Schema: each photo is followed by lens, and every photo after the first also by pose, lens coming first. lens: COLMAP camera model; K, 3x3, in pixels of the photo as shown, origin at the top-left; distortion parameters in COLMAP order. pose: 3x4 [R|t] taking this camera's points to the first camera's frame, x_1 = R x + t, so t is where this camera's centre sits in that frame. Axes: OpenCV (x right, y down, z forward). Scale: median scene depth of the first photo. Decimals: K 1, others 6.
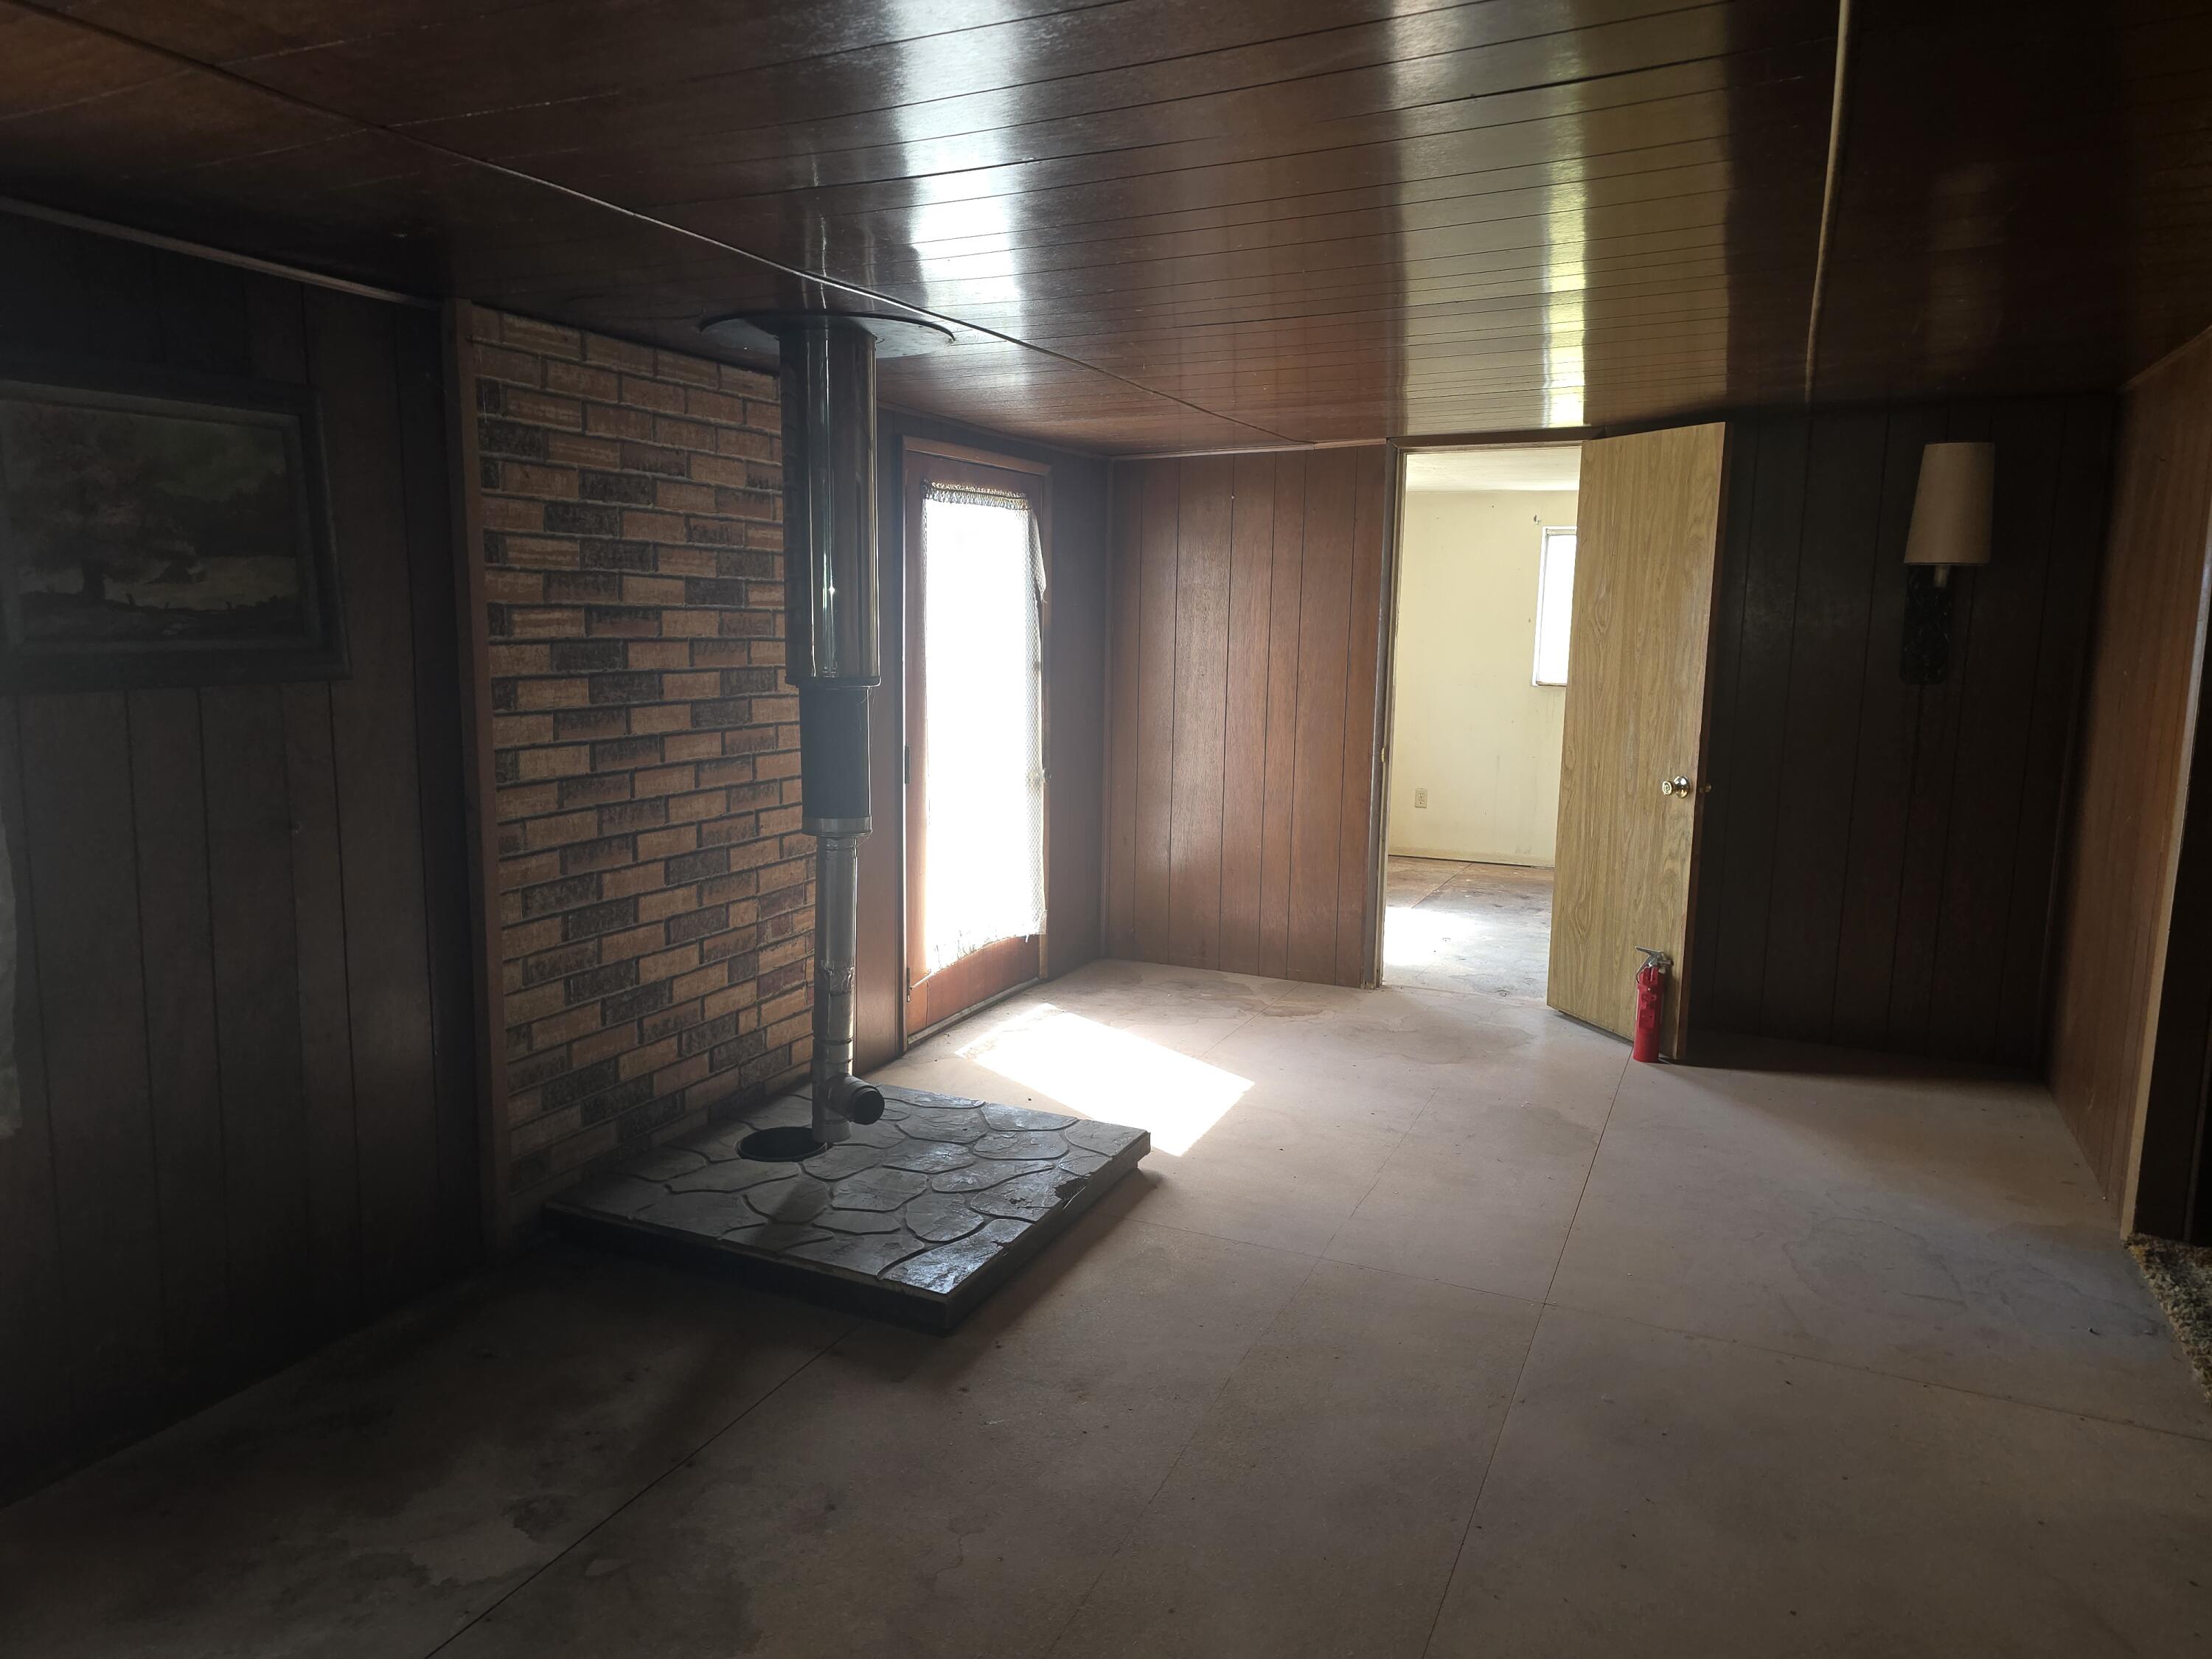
lens RADIAL K [[1466.7, 0, 1118.7], [0, 1466.7, 824.1], [0, 0, 1]] dist [0.075551, -0.079873]
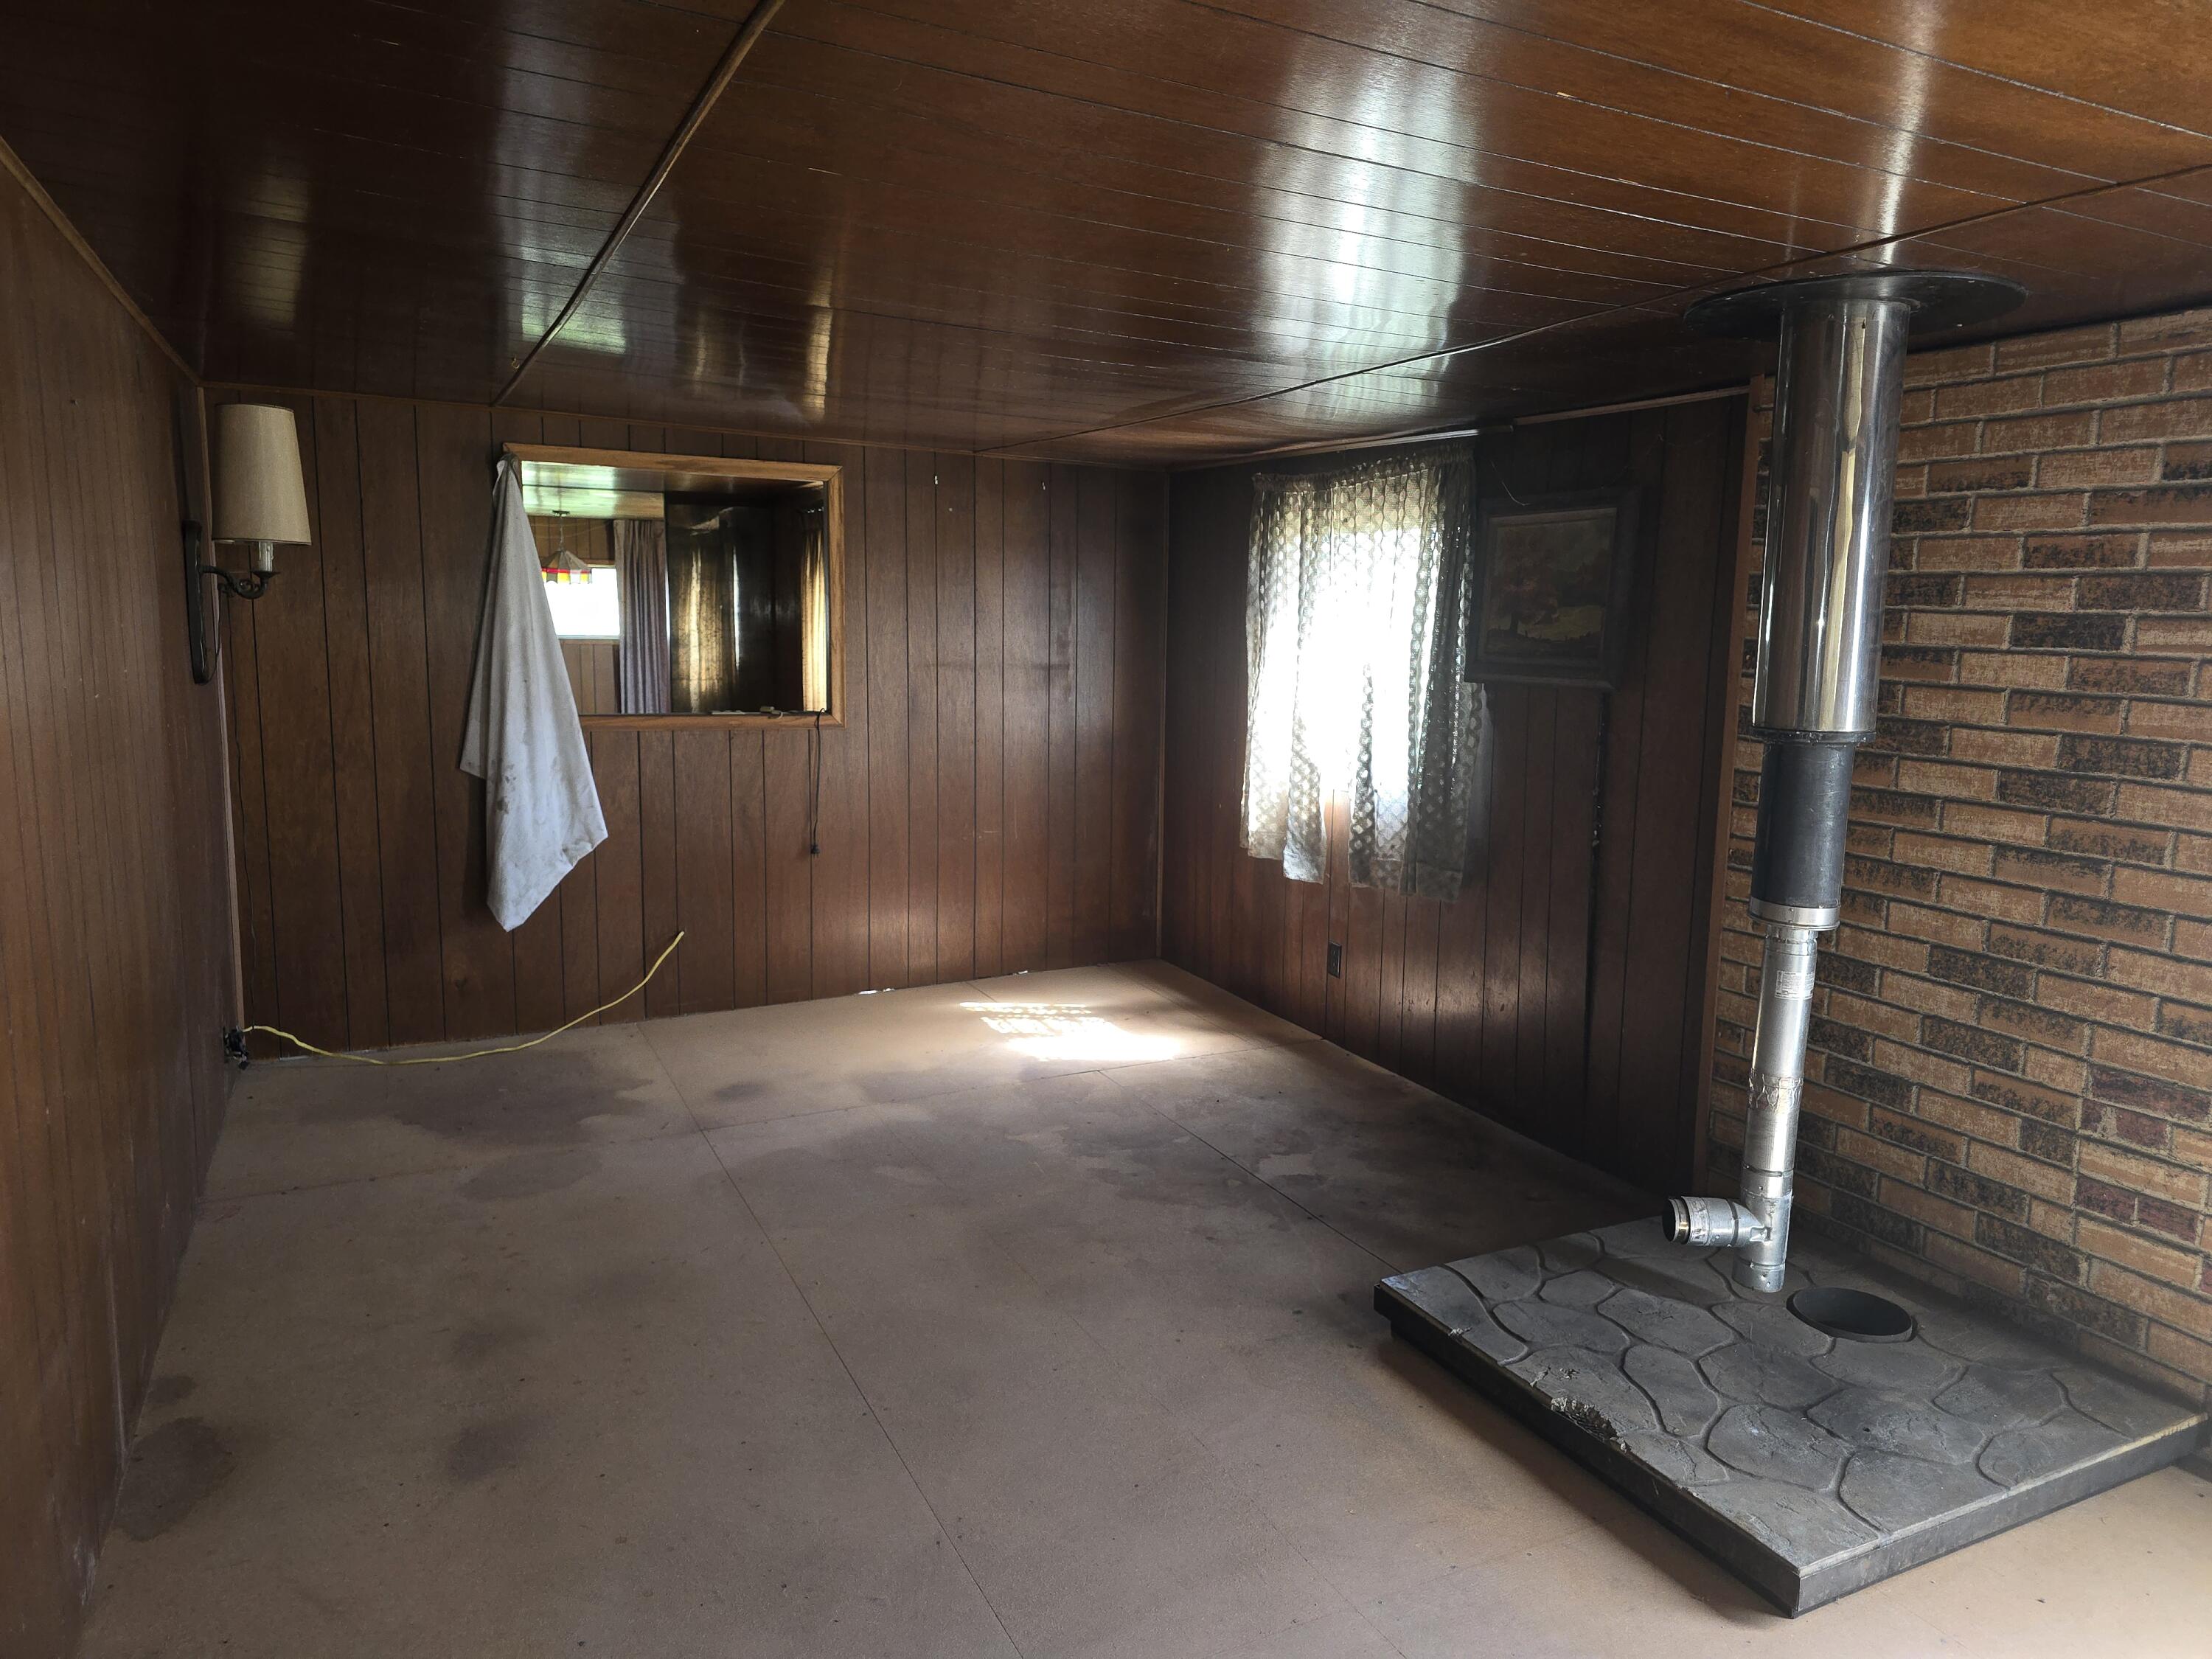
lens RADIAL K [[1492.9, 0, 1110.0], [0, 1492.9, 816.5], [0, 0, 1]] dist [0.068248, -0.068397]
pose [[-0.640003, 0.084742, -0.763685, 0.647274], [-0.135436, 0.965897, 0.220681, -0.174114], [0.756342, 0.244667, -0.606699, 1.146433]]
